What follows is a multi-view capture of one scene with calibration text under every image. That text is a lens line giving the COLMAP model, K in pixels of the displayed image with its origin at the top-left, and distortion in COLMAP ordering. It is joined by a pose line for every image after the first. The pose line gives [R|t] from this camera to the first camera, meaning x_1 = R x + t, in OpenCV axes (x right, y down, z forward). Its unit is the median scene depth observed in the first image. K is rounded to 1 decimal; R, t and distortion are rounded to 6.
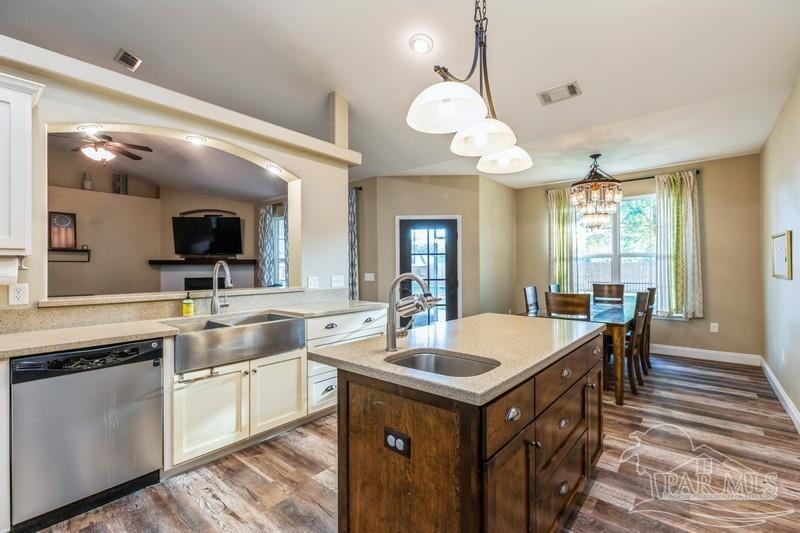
lens RADIAL K [[362.9, 0, 391.3], [0, 362.9, 266.5], [0, 0, 1]] dist [0.002145, 0.000233]
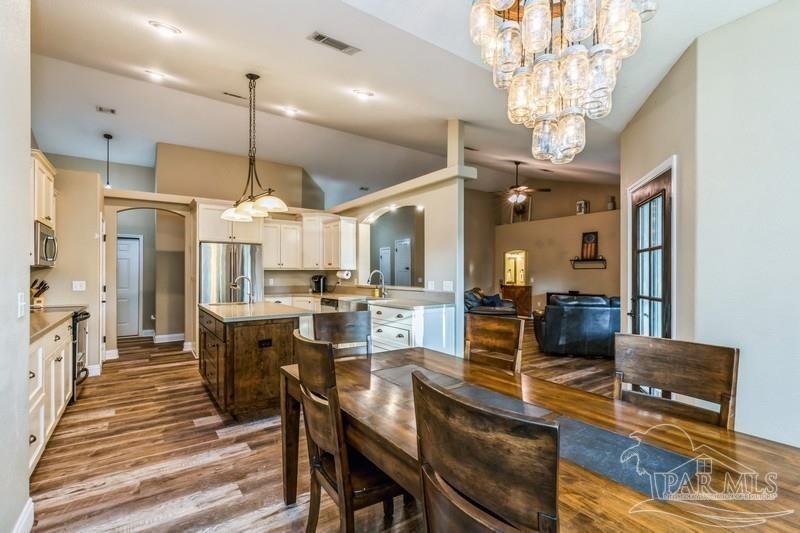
lens RADIAL K [[366.3, 0, 400.0], [0, 366.3, 275.4], [0, 0, 1]] dist [0.000940, 0.000072]
pose [[-0.239476, 0.006165, -0.970883, 0.847881], [0.003123, 0.999980, 0.005580, 0.001284], [0.970897, -0.001696, -0.239490, 0.956745]]
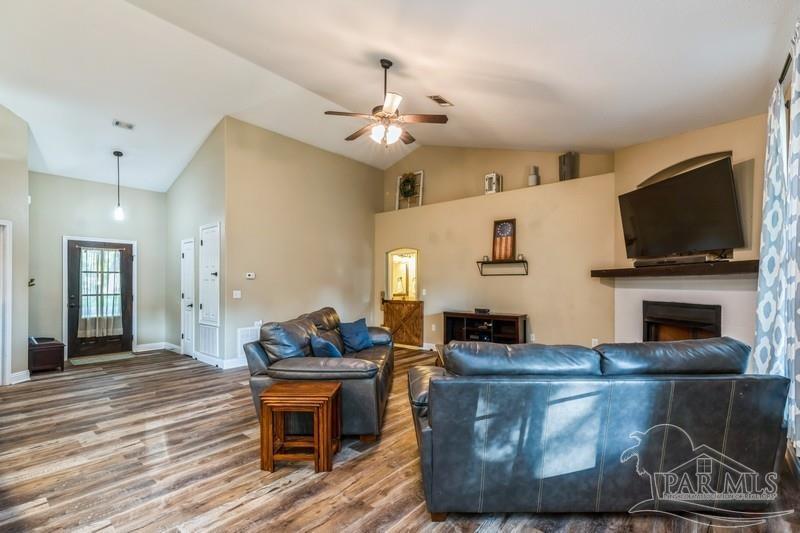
lens RADIAL K [[365.3, 0, 403.1], [0, 365.3, 285.8], [0, 0, 1]] dist [0.000516, -0.000023]
pose [[0.016402, 0.006832, -0.999842, -0.030466], [0.004650, 0.999965, 0.006909, 0.007051], [0.999855, -0.004762, 0.016370, 1.097081]]
